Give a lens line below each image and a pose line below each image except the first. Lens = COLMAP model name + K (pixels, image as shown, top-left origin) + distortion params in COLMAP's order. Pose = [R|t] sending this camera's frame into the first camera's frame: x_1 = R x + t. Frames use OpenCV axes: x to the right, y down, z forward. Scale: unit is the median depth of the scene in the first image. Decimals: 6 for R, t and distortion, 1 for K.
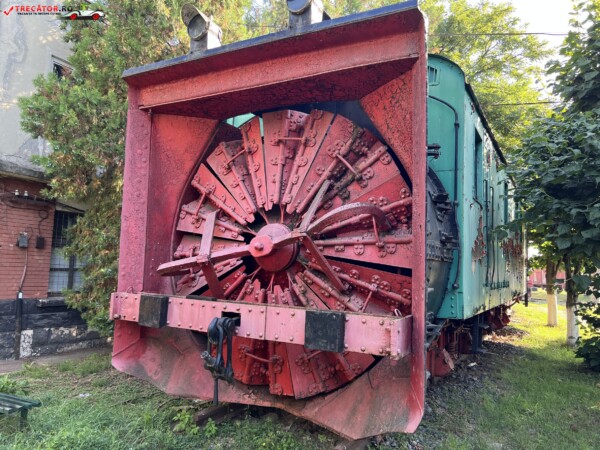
lens RADIAL K [[453.8, 0, 301.8], [0, 453.8, 225.6], [0, 0, 1]] dist [0.072318, -0.096872]
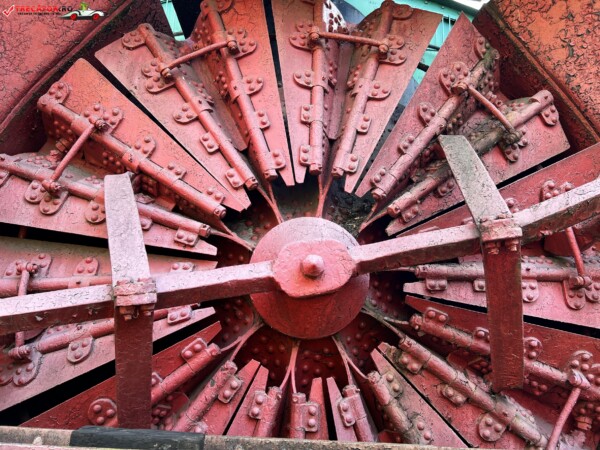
lens RADIAL K [[453.8, 0, 301.8], [0, 453.8, 225.6], [0, 0, 1]] dist [0.072318, -0.096872]
pose [[0.854720, 0.131657, 0.502116, -0.263851], [-0.058390, 0.985547, -0.159020, 0.065886], [-0.515795, 0.106599, 0.850054, 0.643698]]
